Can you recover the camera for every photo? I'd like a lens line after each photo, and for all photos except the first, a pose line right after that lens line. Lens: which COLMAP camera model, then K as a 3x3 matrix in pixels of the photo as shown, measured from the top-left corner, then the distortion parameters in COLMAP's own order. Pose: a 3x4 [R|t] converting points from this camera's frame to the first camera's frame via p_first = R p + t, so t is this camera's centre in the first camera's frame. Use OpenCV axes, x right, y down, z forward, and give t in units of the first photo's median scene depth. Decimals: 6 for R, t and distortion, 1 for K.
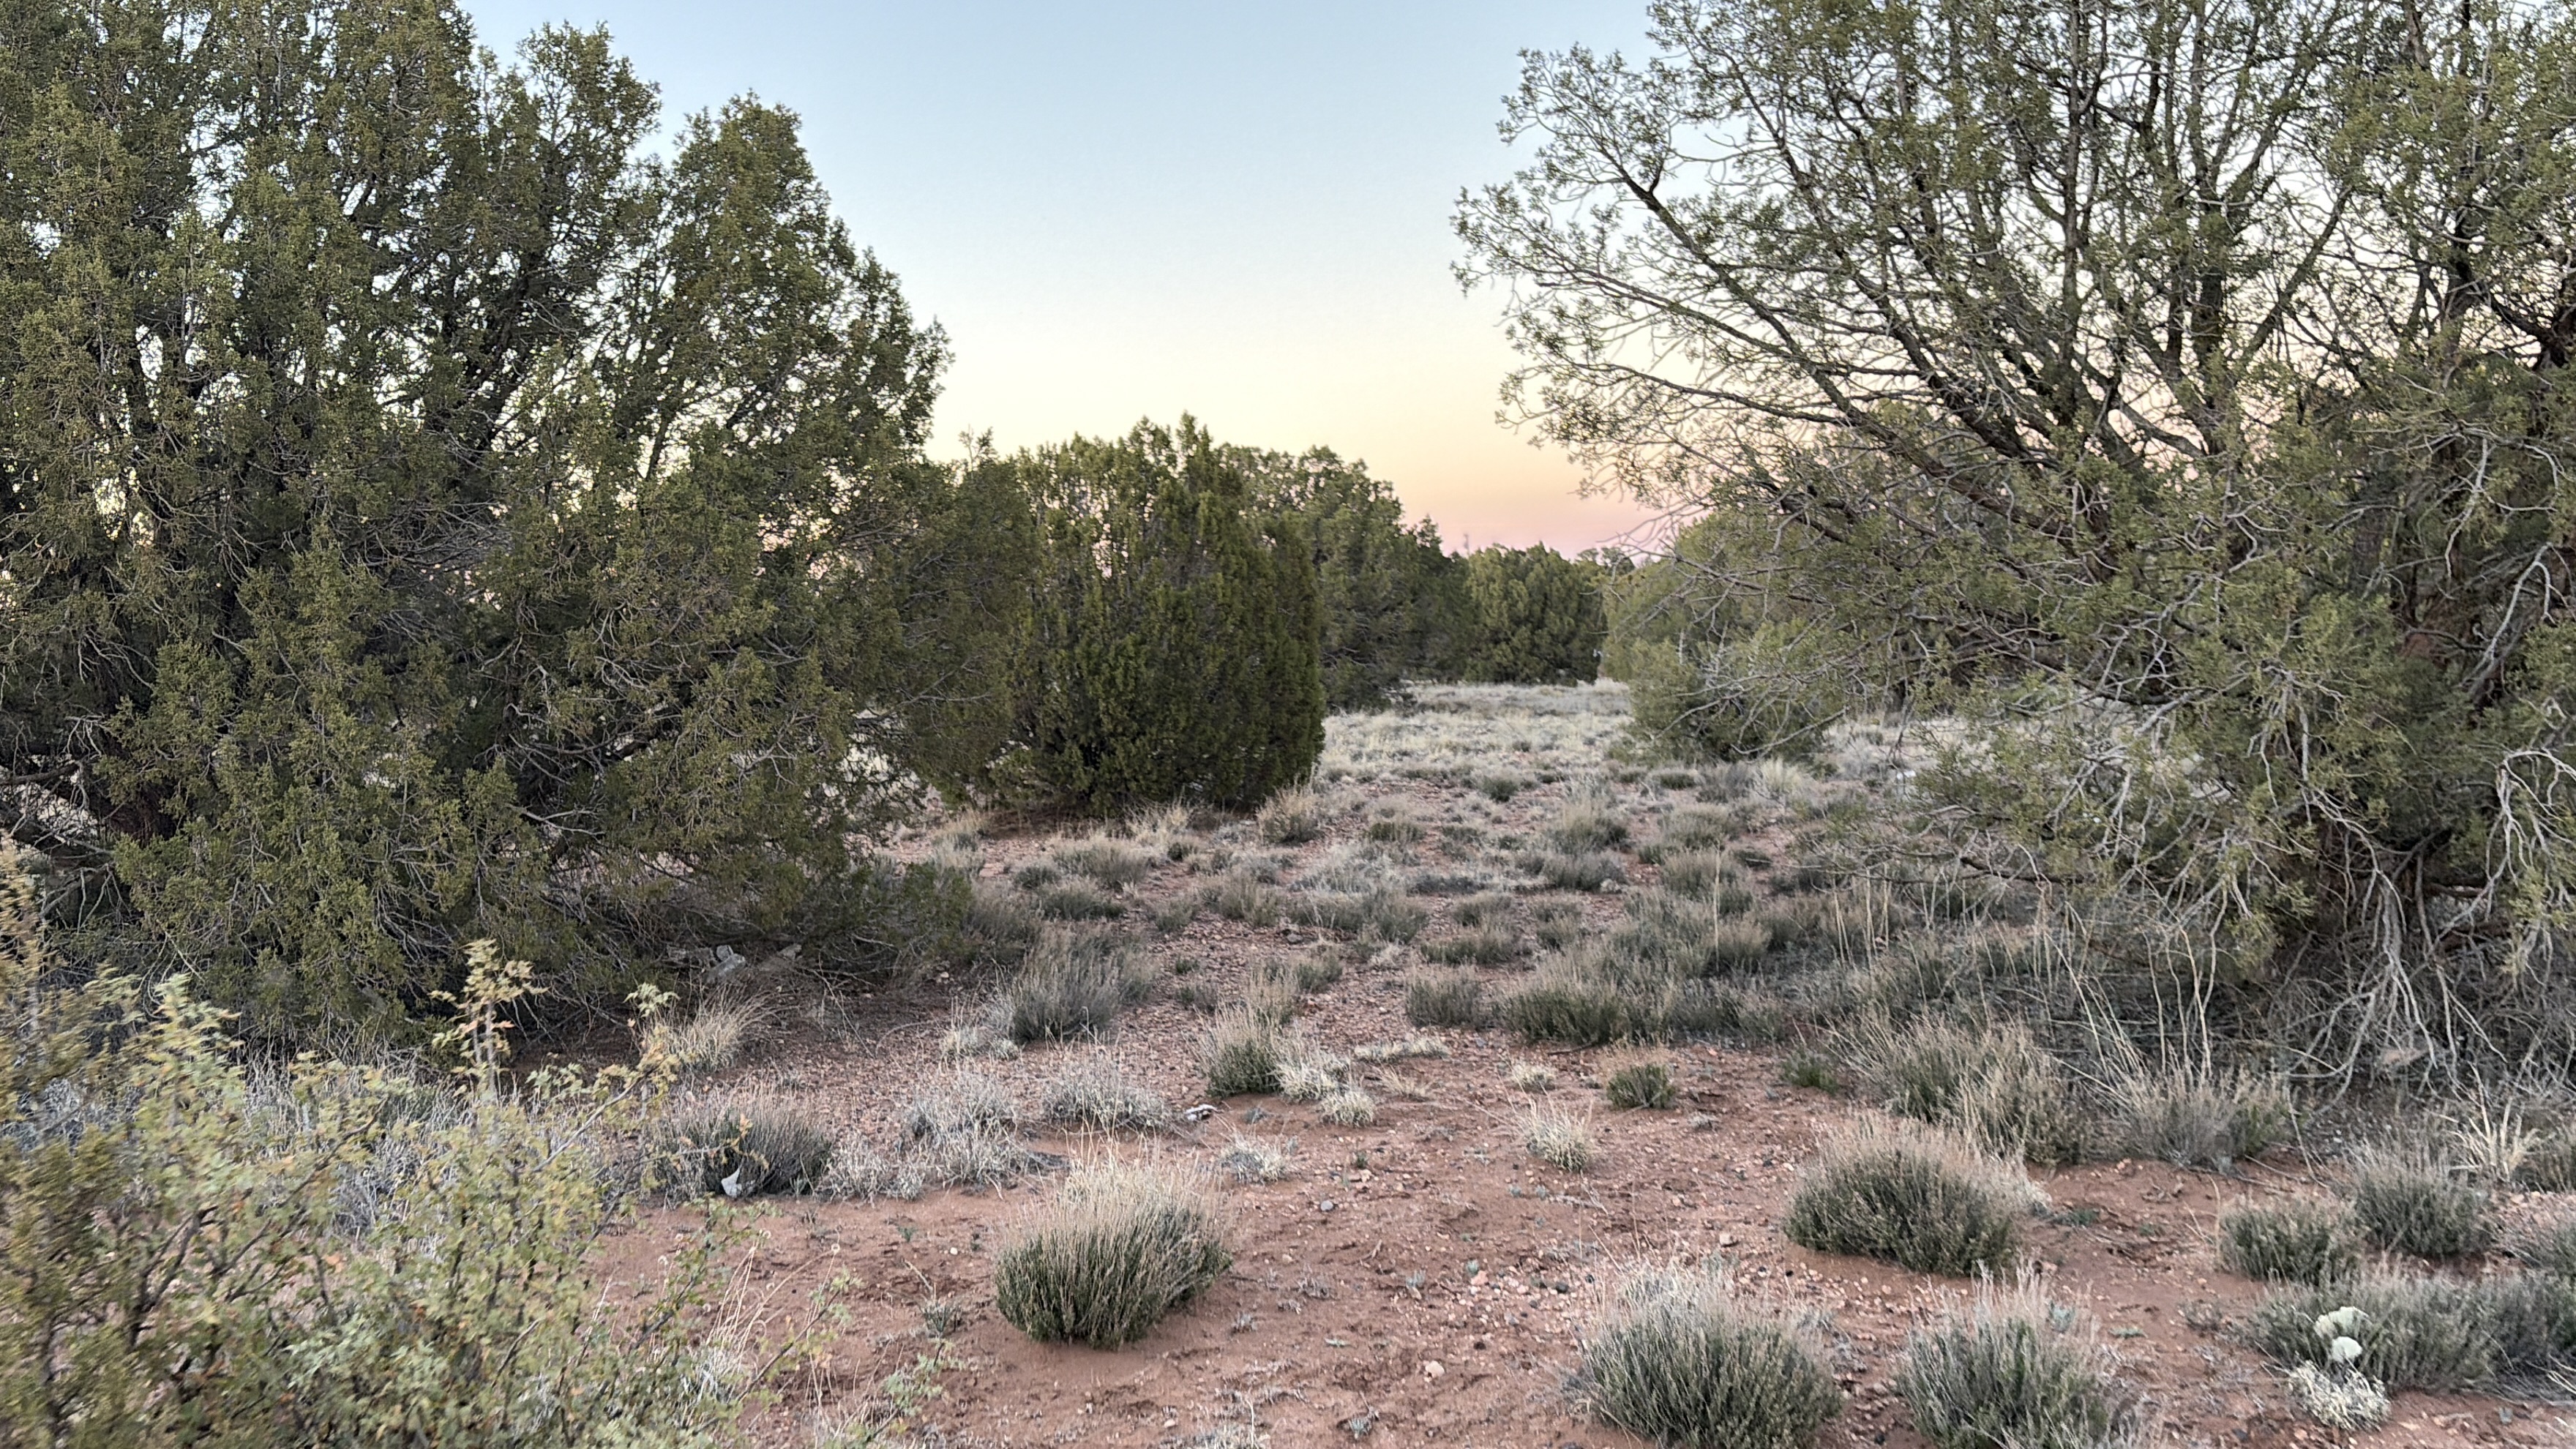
lens RADIAL K [[2359.0, 0, 1305.9], [0, 2359.0, 774.4], [0, 0, 1]] dist [0.040610, -0.048322]
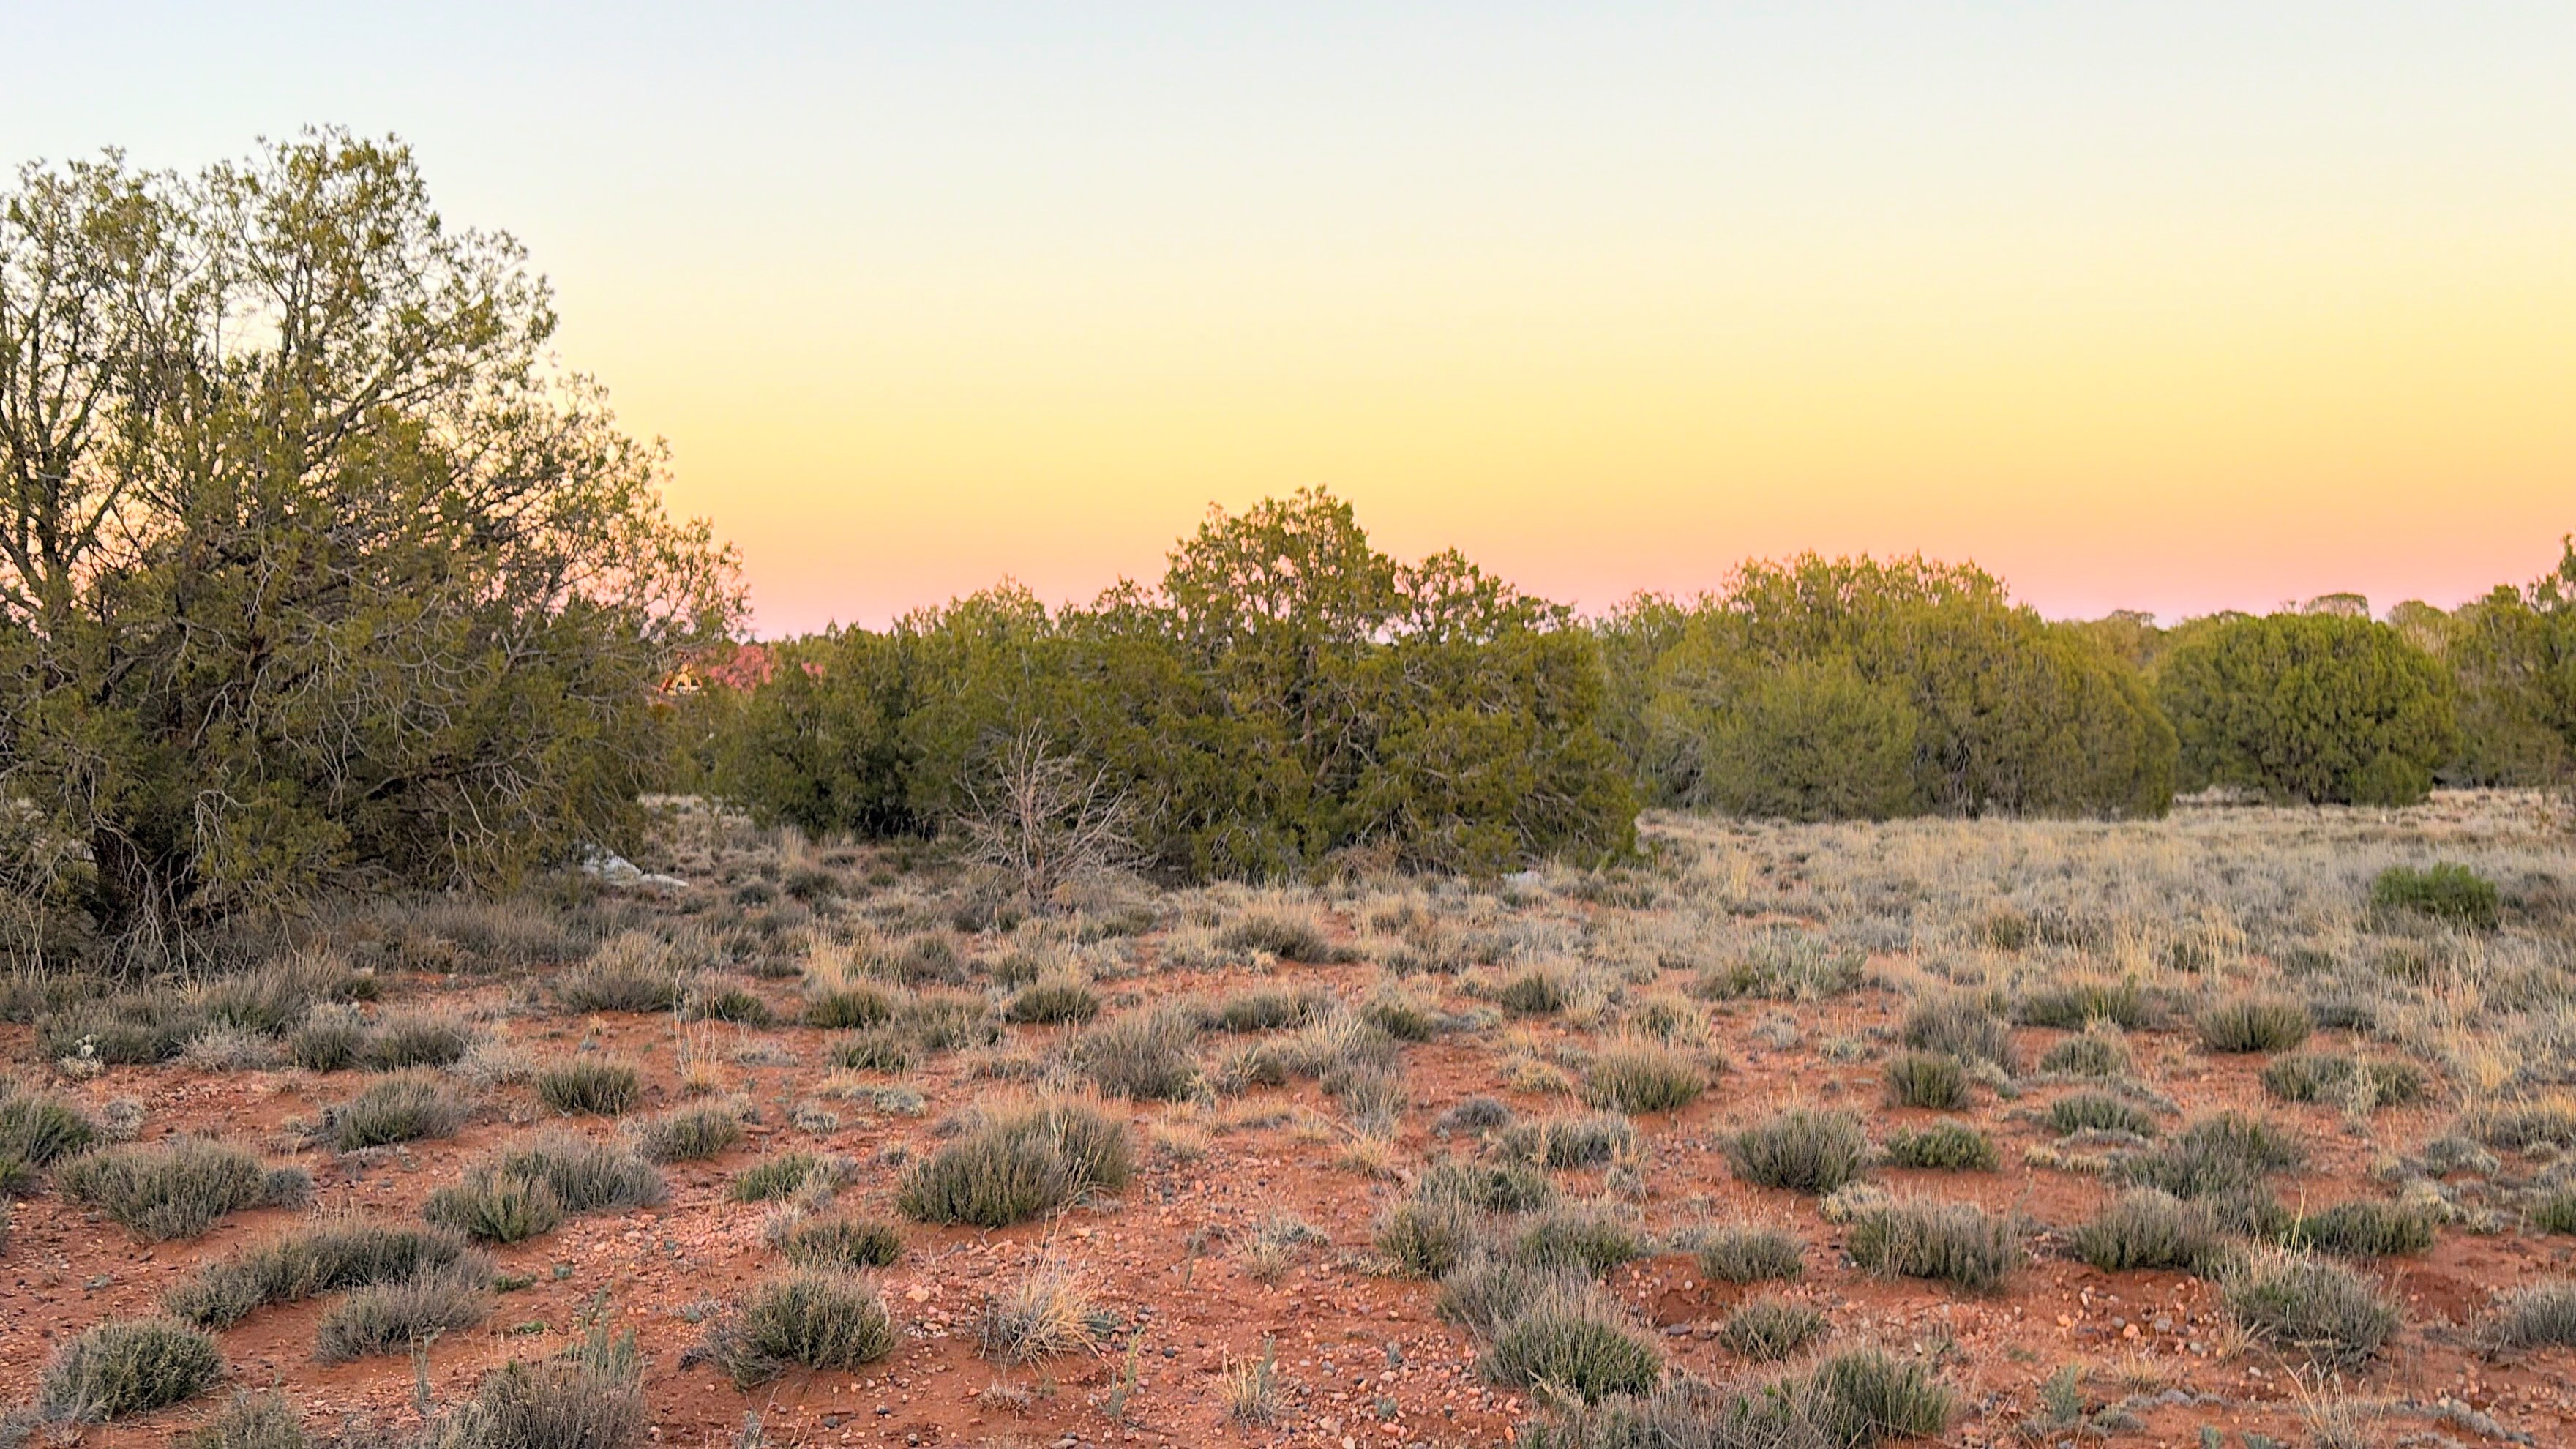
lens RADIAL K [[2359.0, 0, 1240.0], [0, 2359.0, 746.6], [0, 0, 1]] dist [0.040610, -0.048322]
pose [[0.692676, 0.003784, 0.721239, -0.232606], [0.034727, 0.998651, -0.038592, 0.045325], [-0.720412, 0.051778, 0.691611, -0.736699]]
